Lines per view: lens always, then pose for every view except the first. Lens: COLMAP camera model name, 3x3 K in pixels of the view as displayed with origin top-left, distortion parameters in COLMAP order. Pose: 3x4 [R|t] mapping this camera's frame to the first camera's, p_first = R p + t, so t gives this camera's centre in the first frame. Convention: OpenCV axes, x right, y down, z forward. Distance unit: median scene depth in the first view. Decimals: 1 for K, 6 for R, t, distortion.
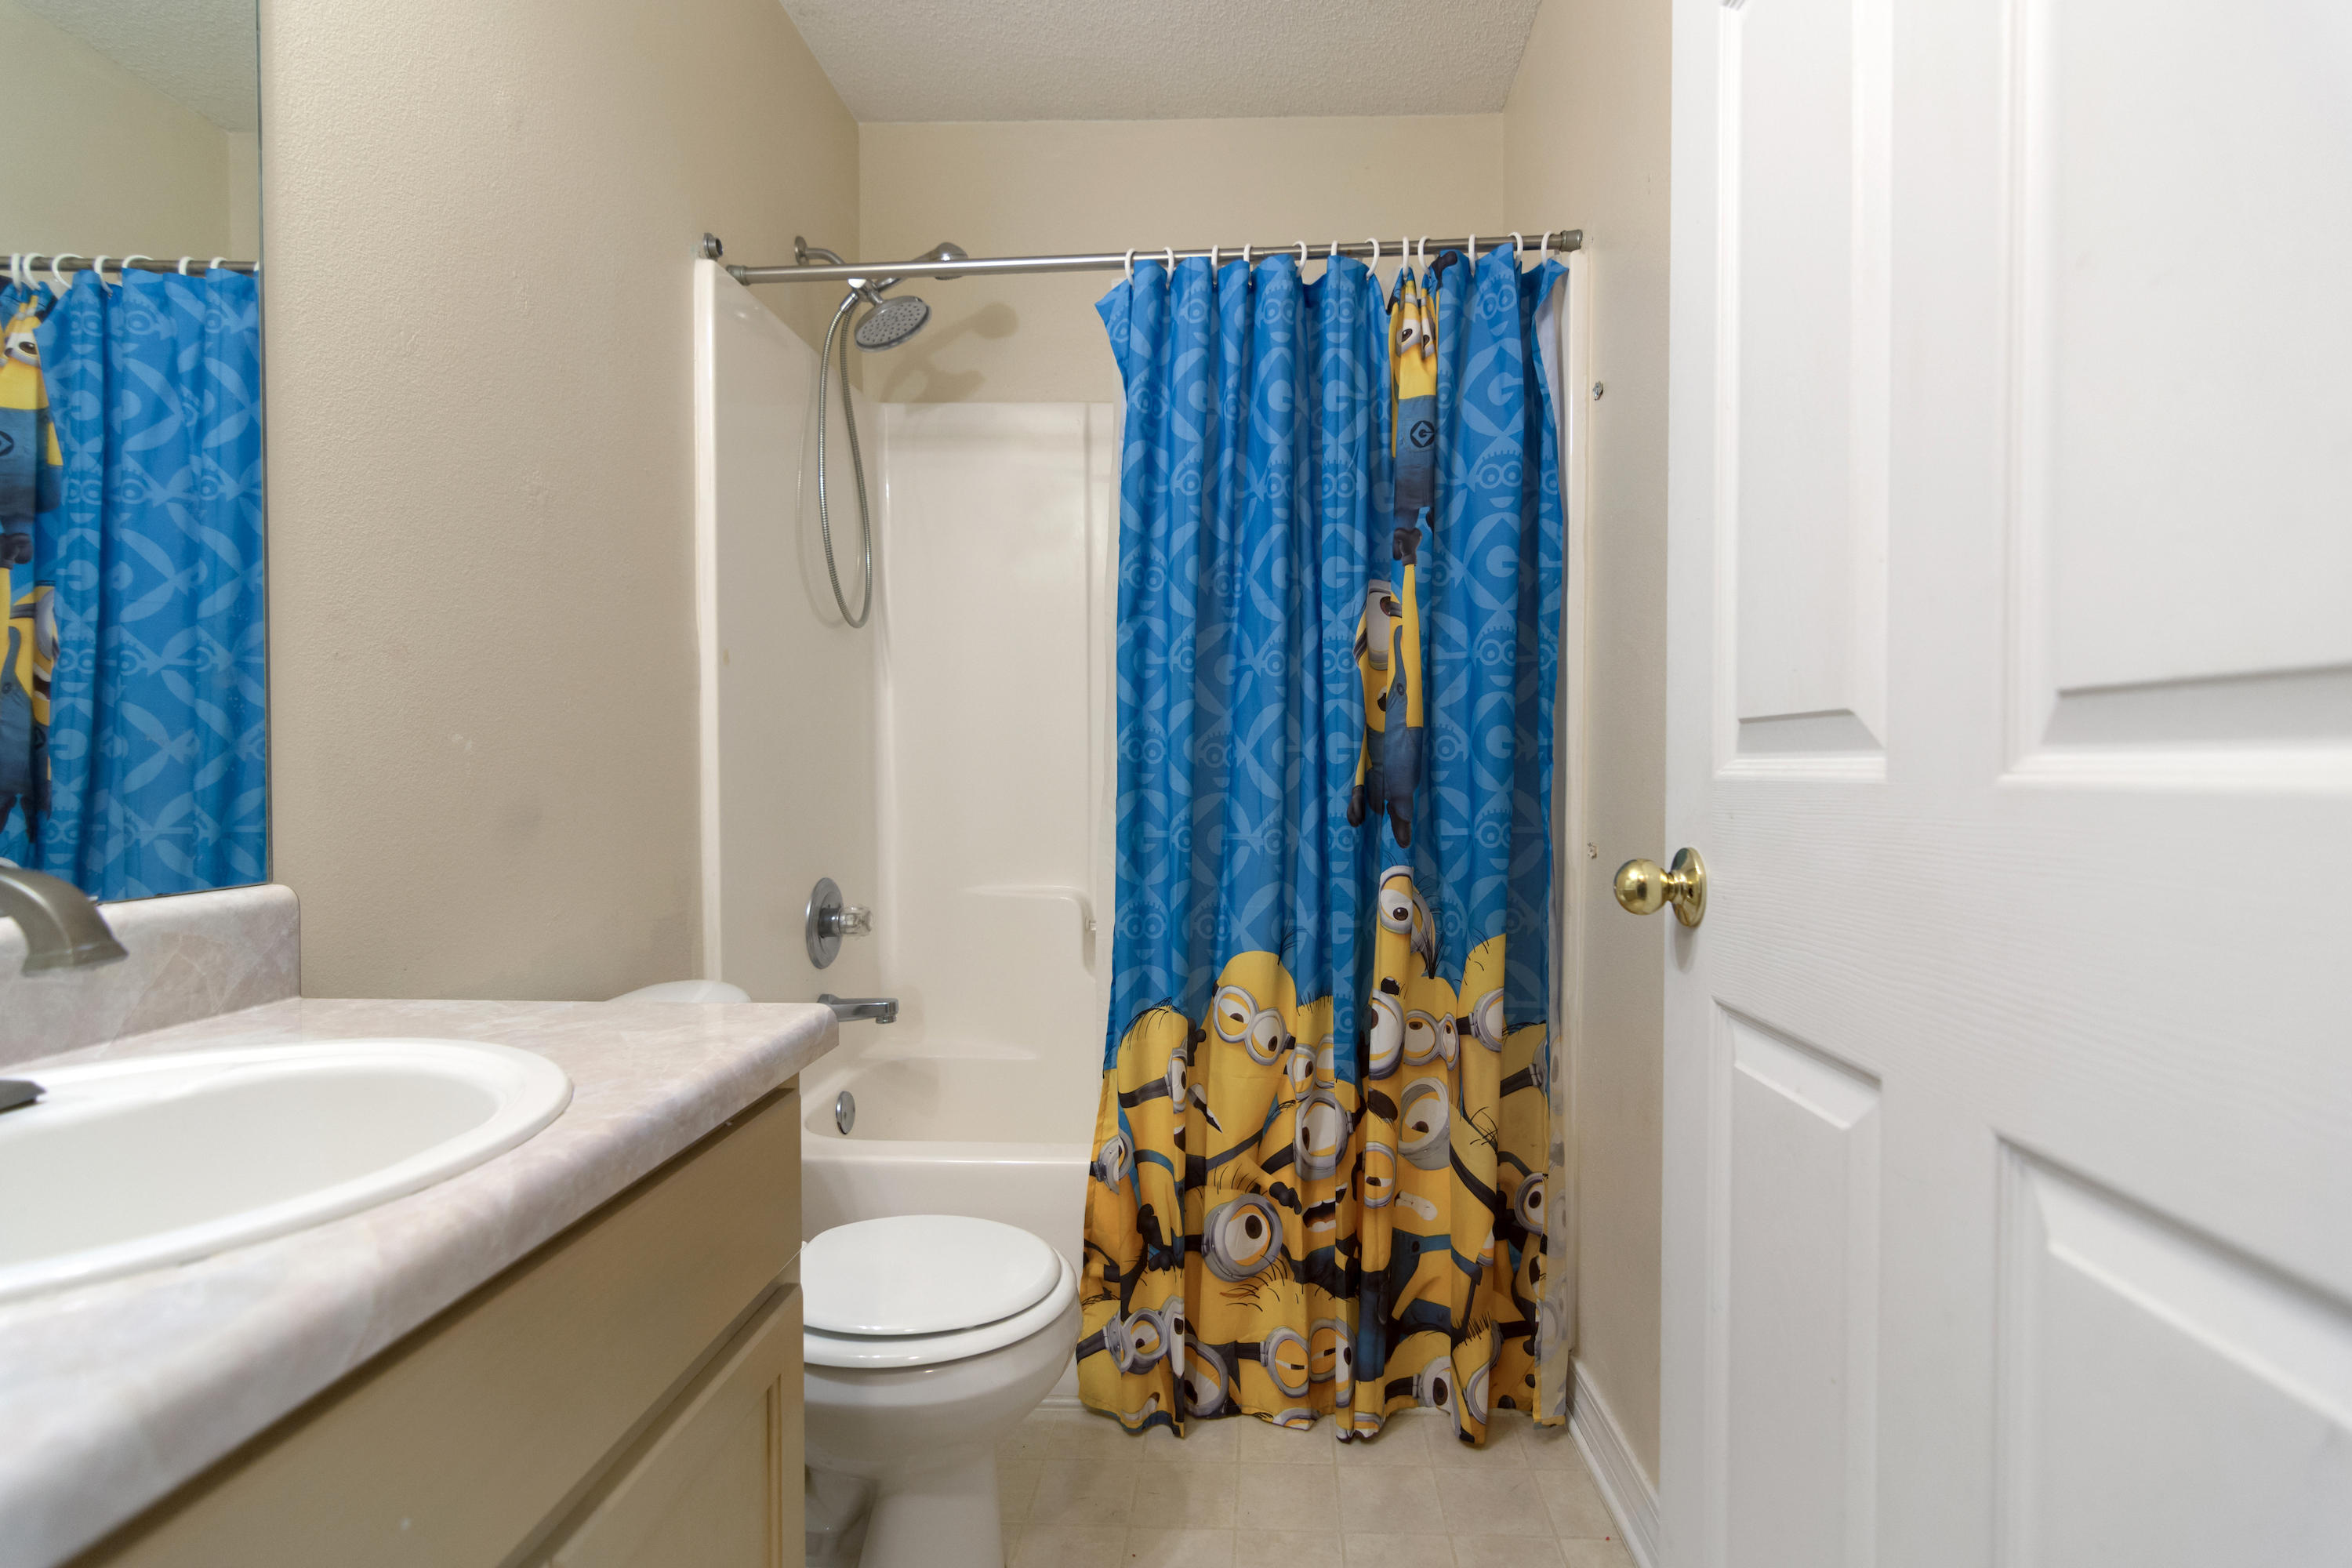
lens RADIAL K [[1146.1, 0, 1176.2], [0, 1146.1, 783.6], [0, 0, 1]] dist [-0.001974, 0.001002]
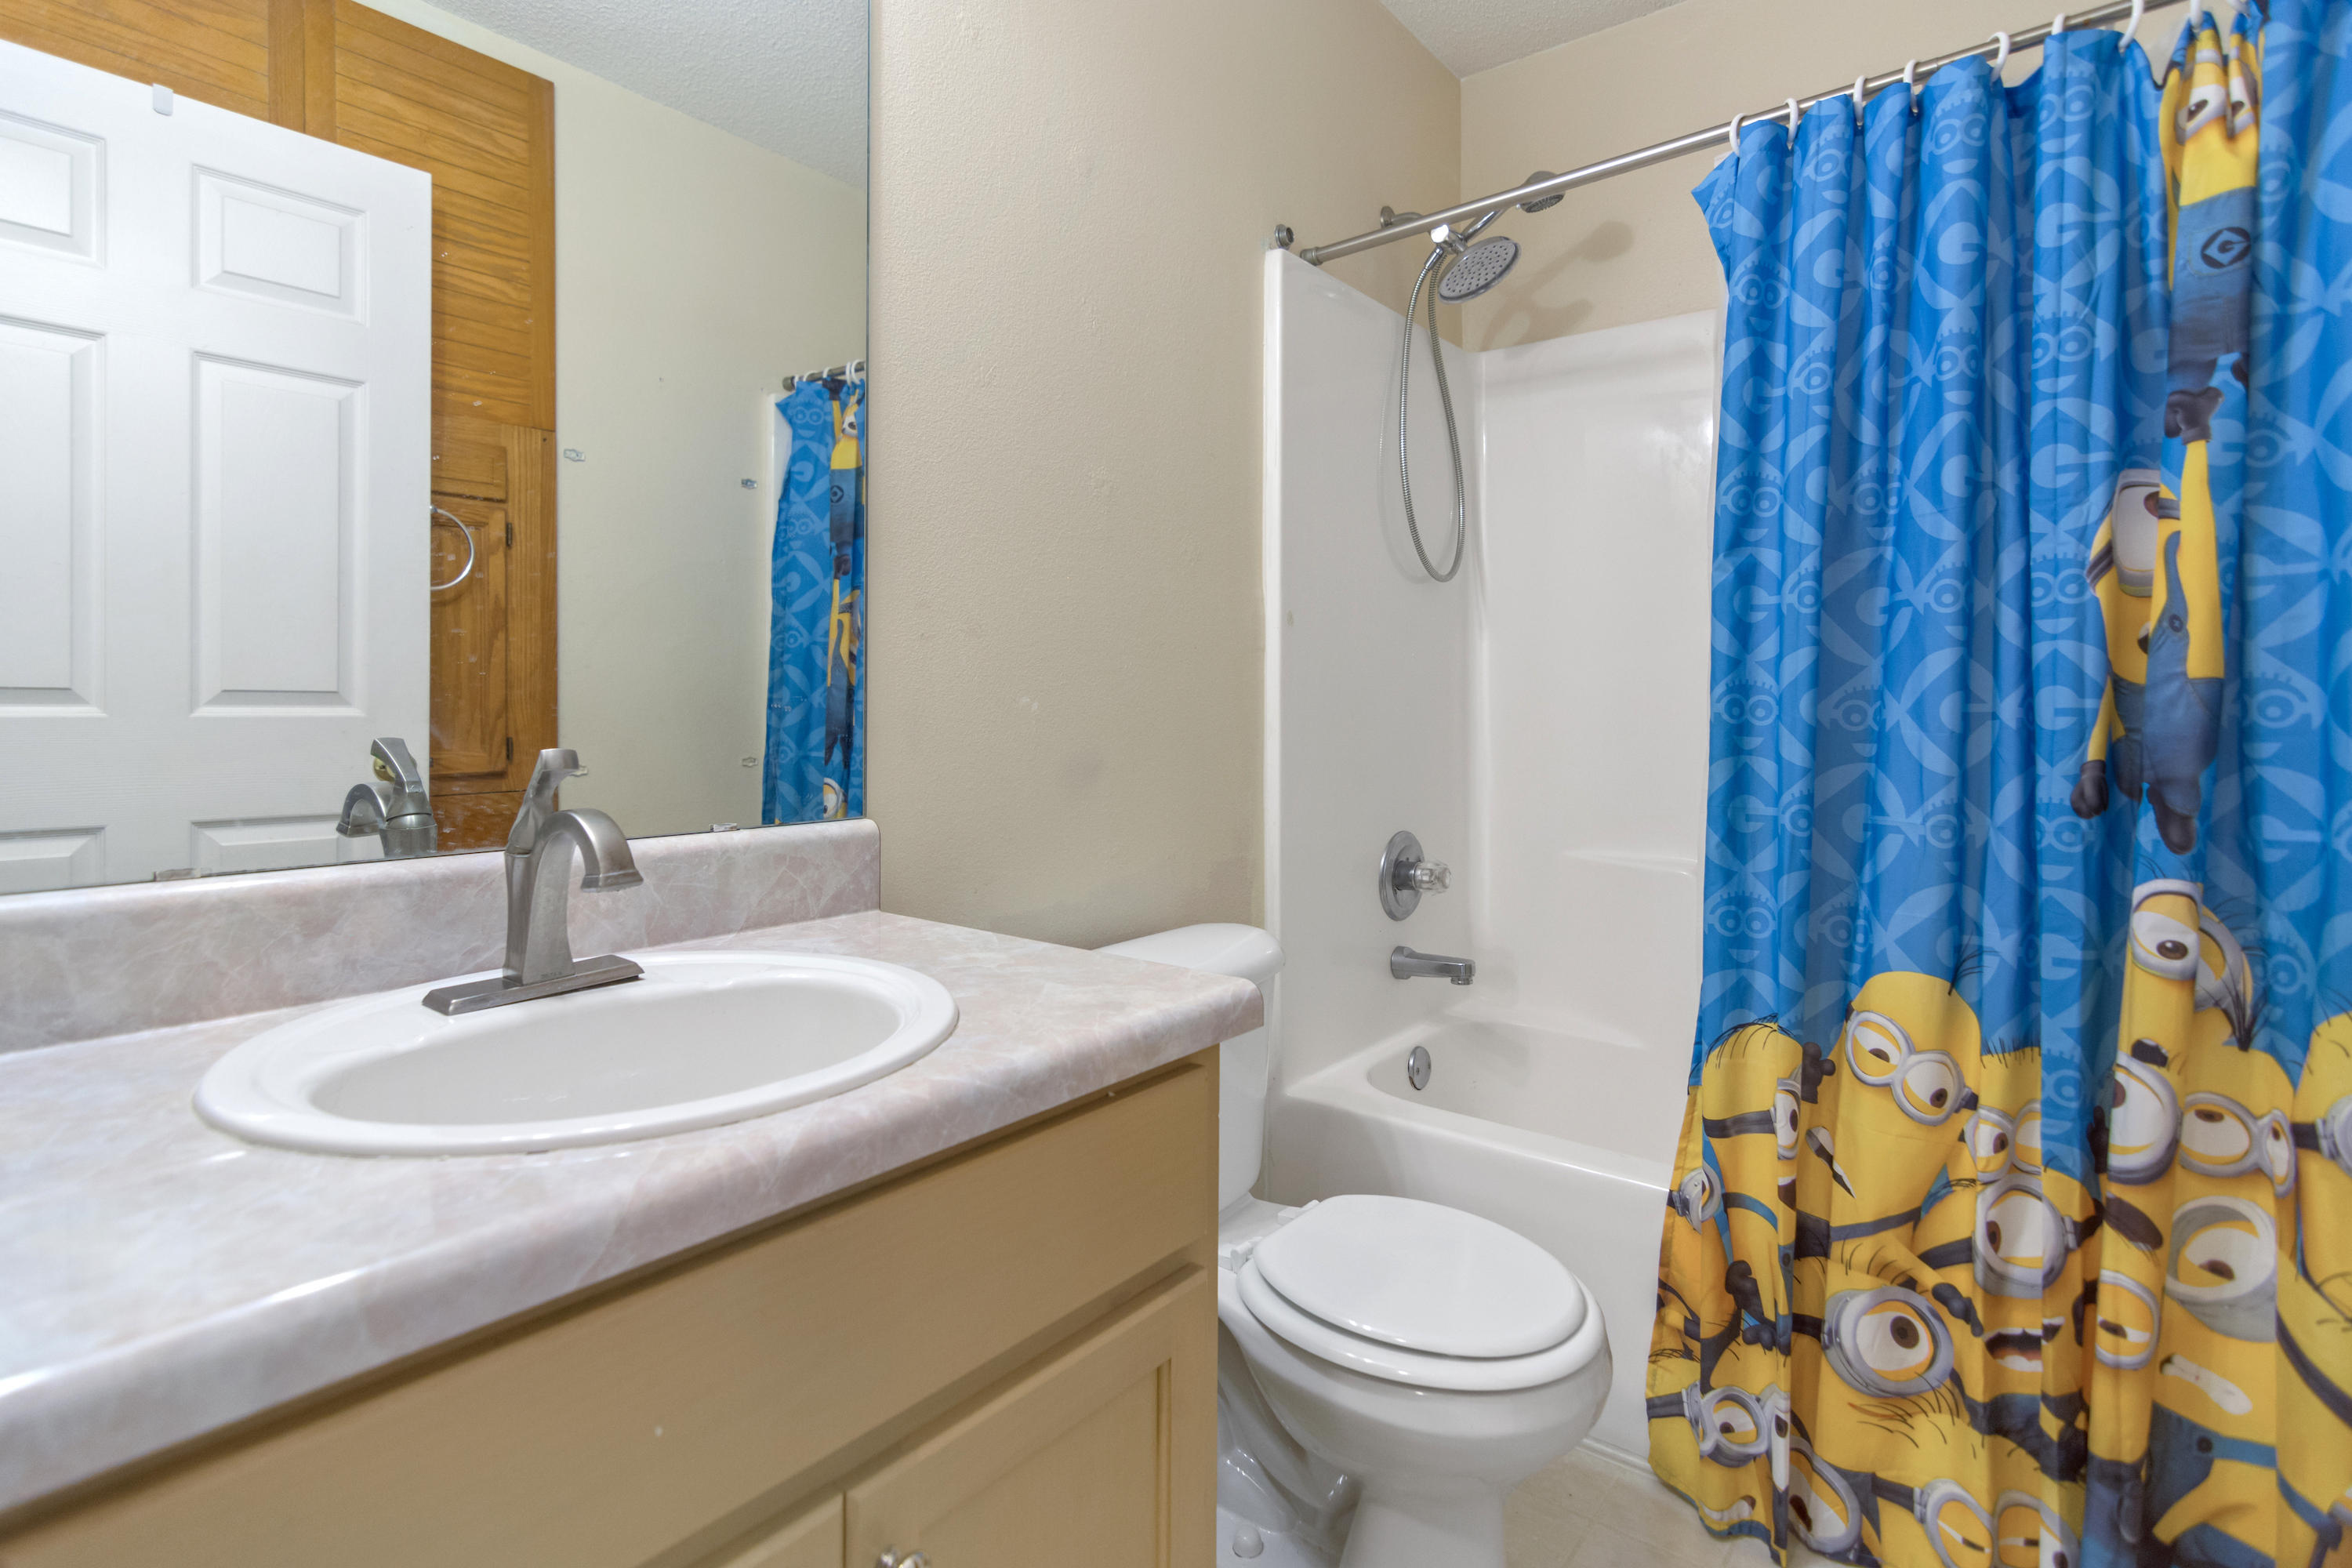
lens RADIAL K [[1078.0, 0, 1132.3], [0, 1078.0, 707.5], [0, 0, 1]] dist [-0.006276, 0.002702]
pose [[0.801195, 0.007388, -0.598357, 0.080331], [-0.017499, 0.999785, -0.011086, -0.013590], [0.598147, 0.019353, 0.801153, 0.107753]]
